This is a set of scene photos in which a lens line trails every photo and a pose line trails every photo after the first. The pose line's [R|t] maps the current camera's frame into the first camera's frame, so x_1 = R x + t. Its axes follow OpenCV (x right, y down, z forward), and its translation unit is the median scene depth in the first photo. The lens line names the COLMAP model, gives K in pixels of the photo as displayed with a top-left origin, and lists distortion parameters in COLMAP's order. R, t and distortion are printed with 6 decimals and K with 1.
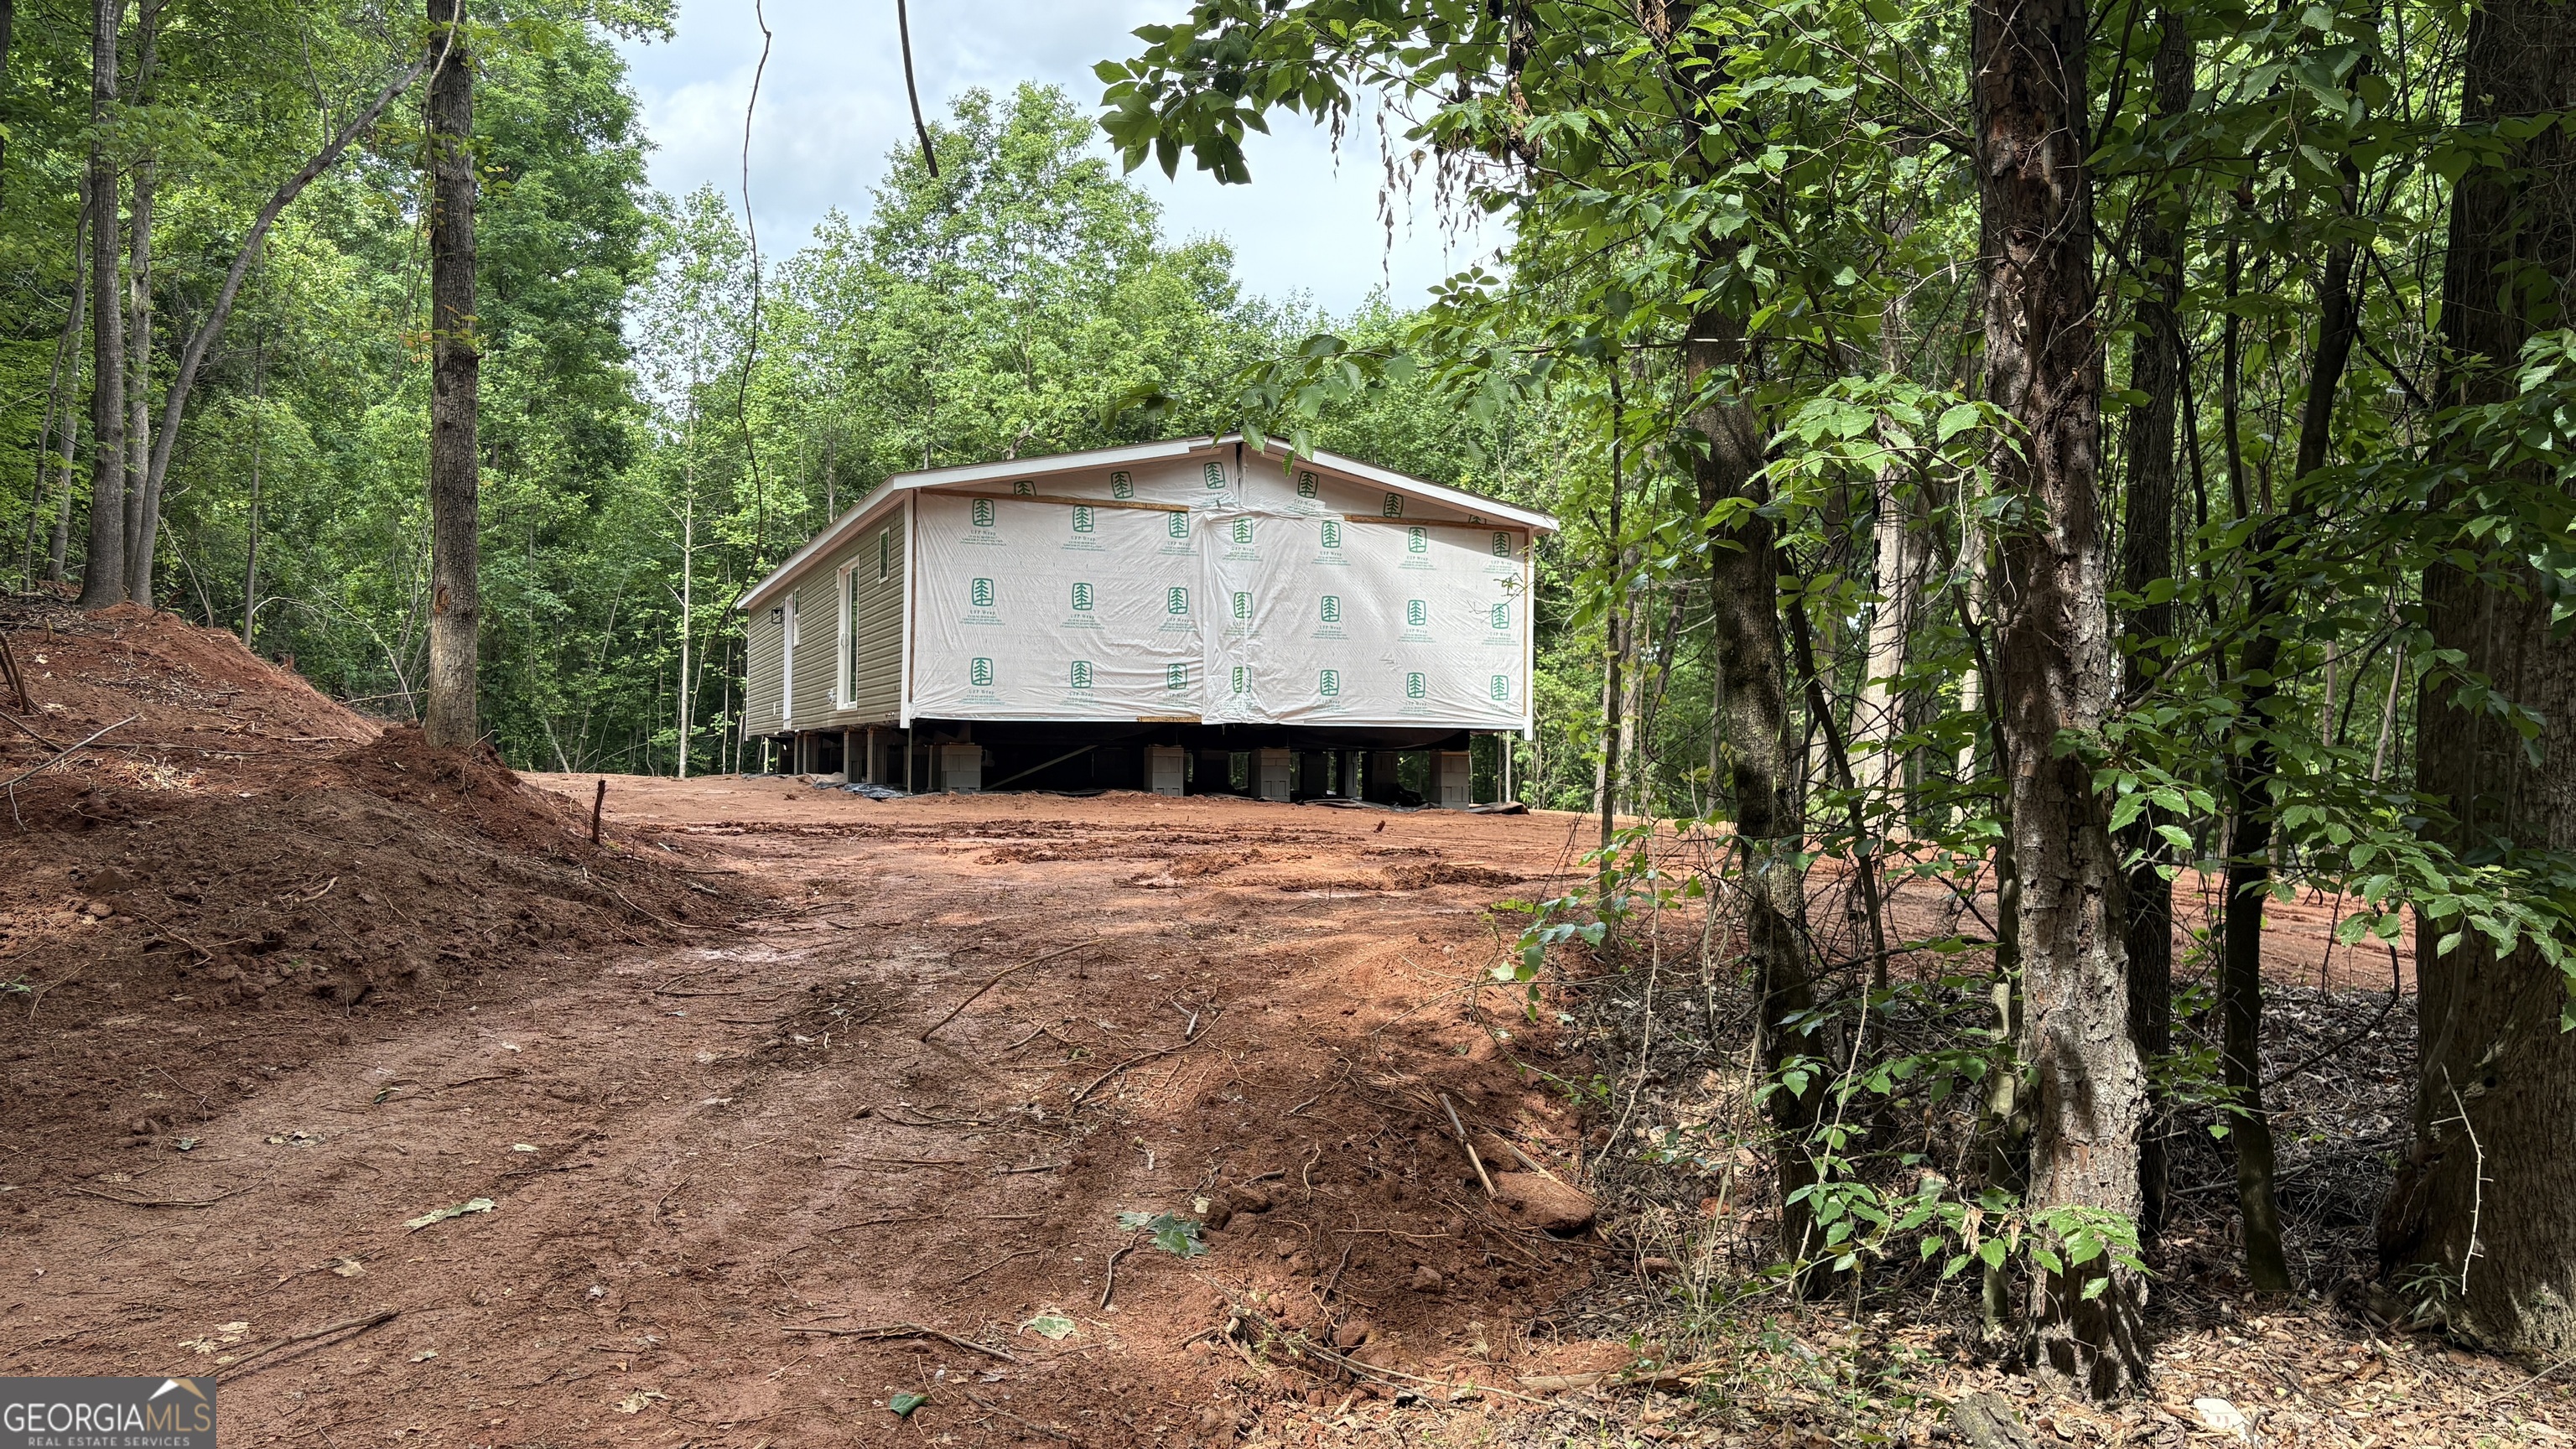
lens RADIAL K [[1974.1, 0, 1287.8], [0, 1974.1, 730.4], [0, 0, 1]] dist [0.038717, 0.000644]
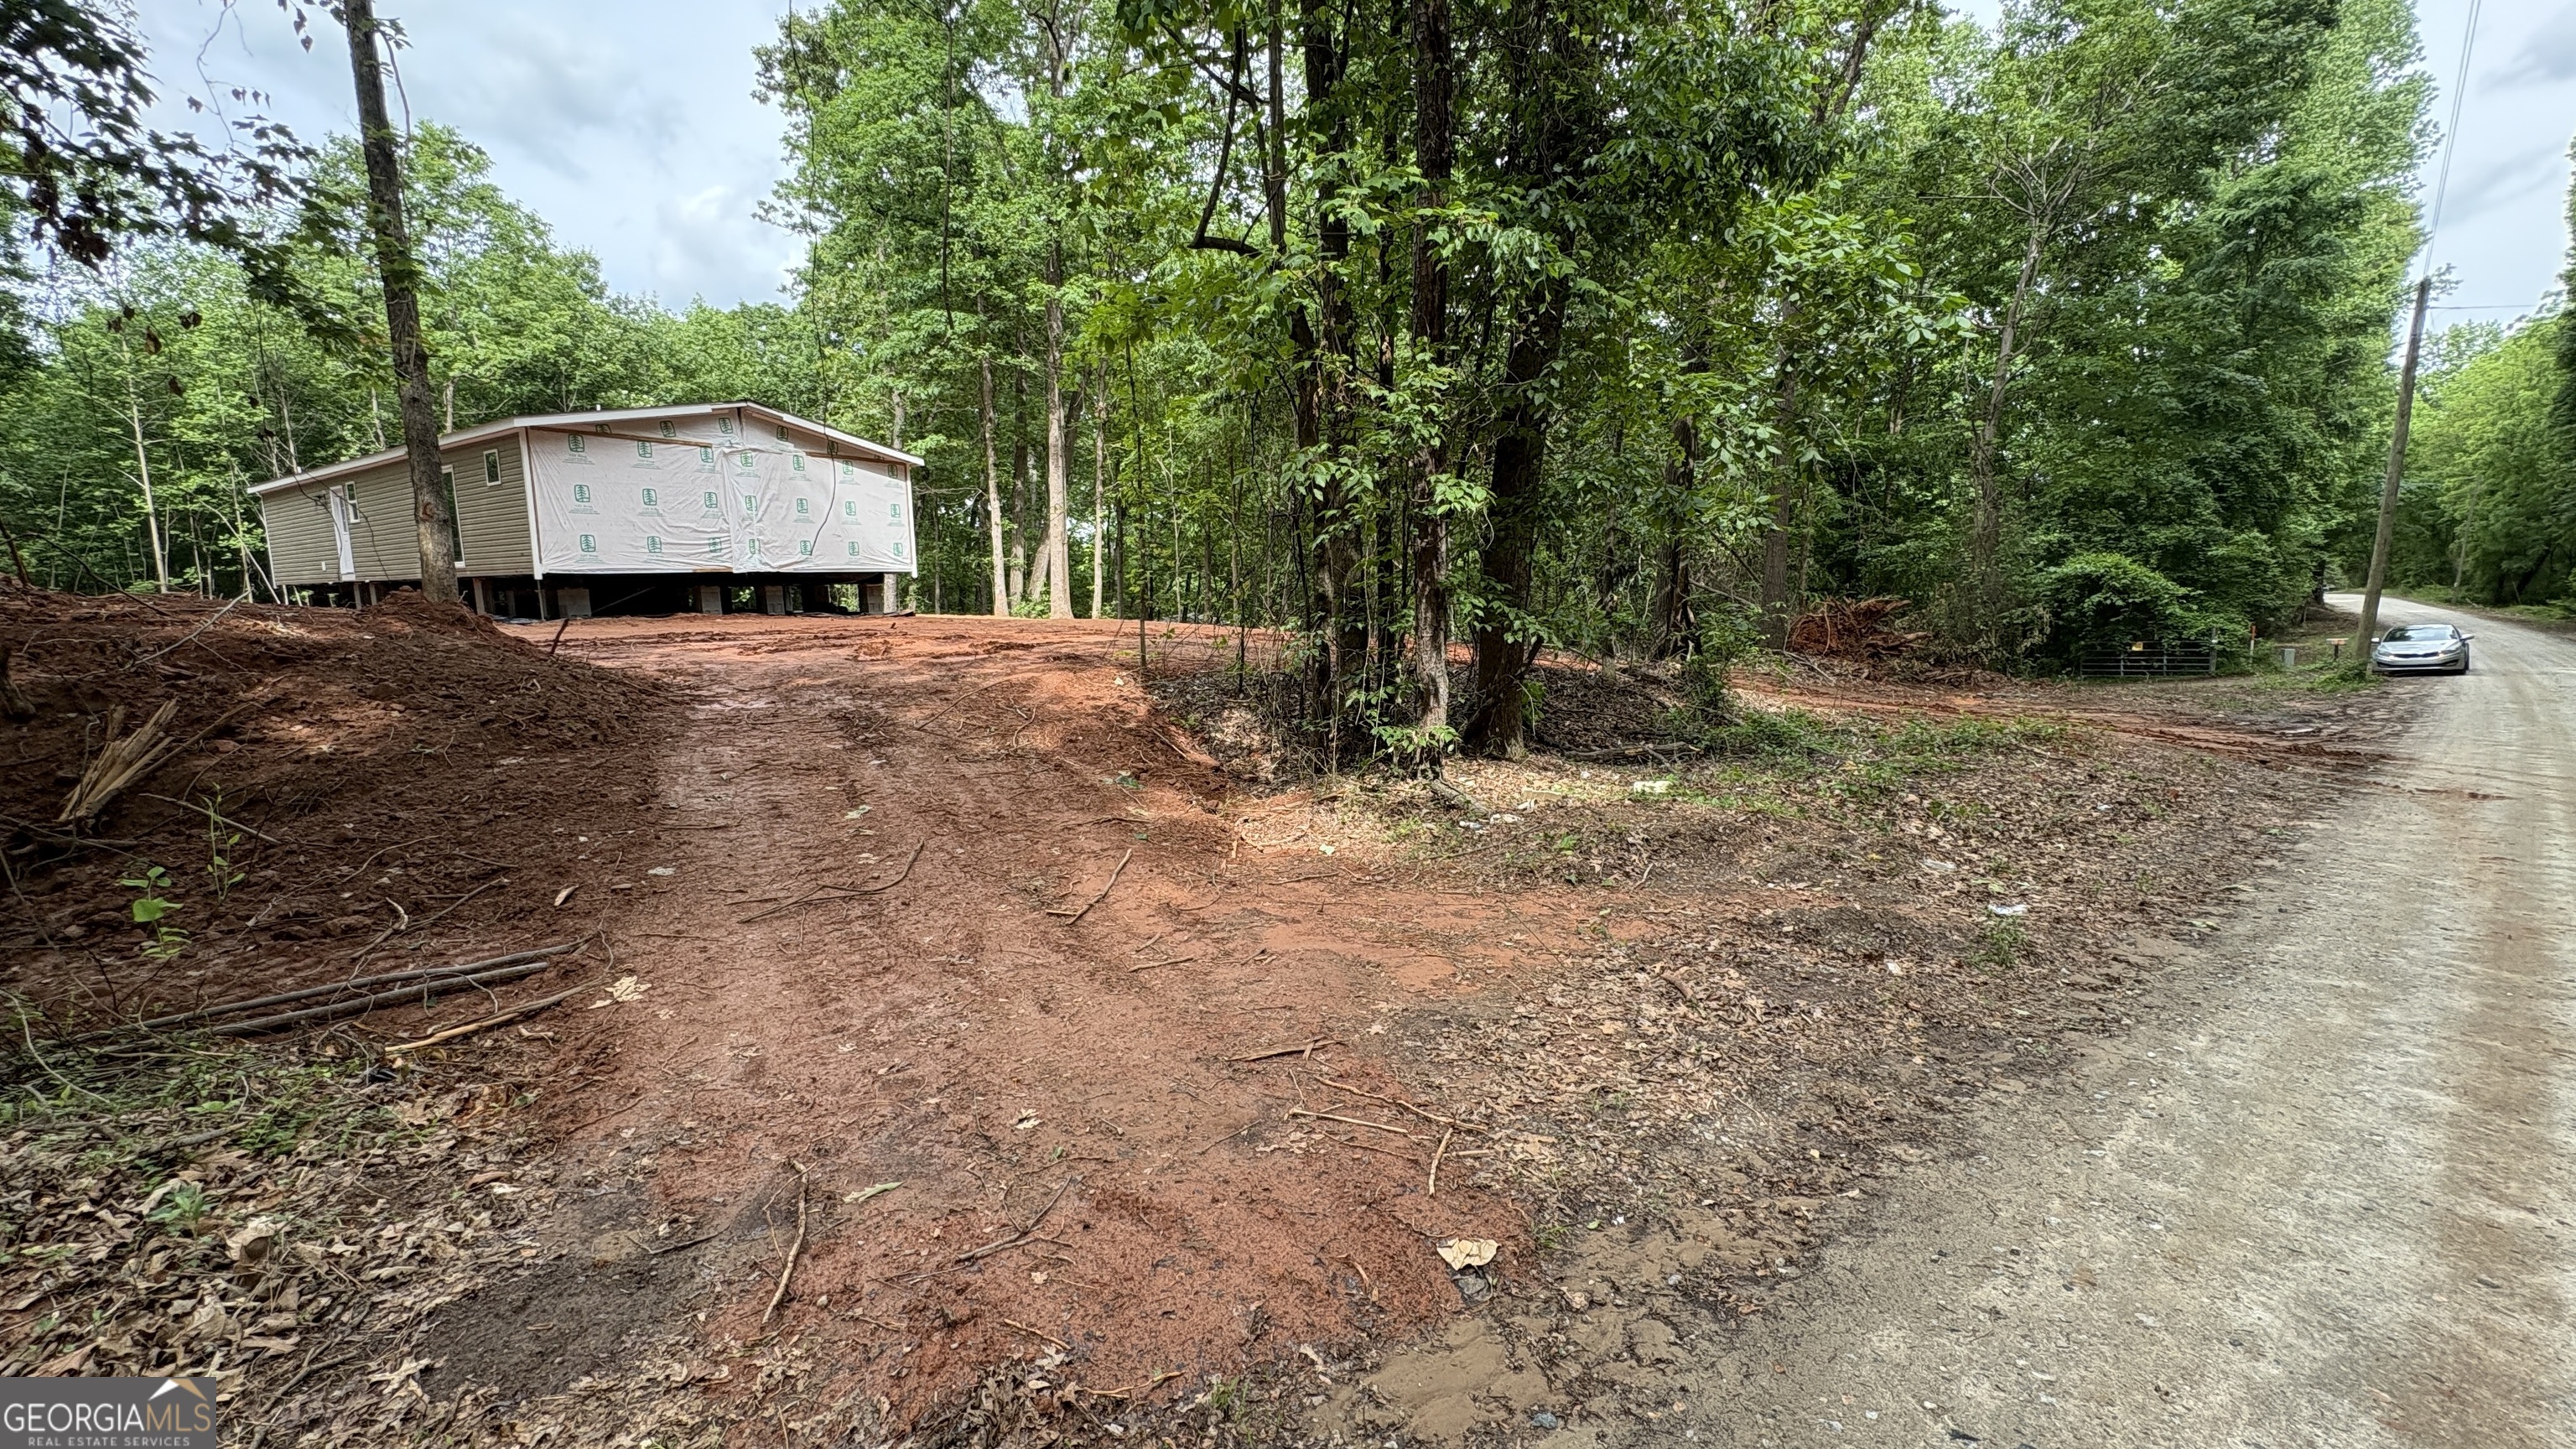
lens RADIAL K [[1063.7, 0, 1290.3], [0, 1063.7, 723.7], [0, 0, 1]] dist [0.004038, 0.000641]
pose [[0.820661, -0.101820, 0.562270, -0.176728], [0.016783, 0.987867, 0.154394, -0.008038], [-0.571168, -0.117268, 0.812413, -0.060515]]
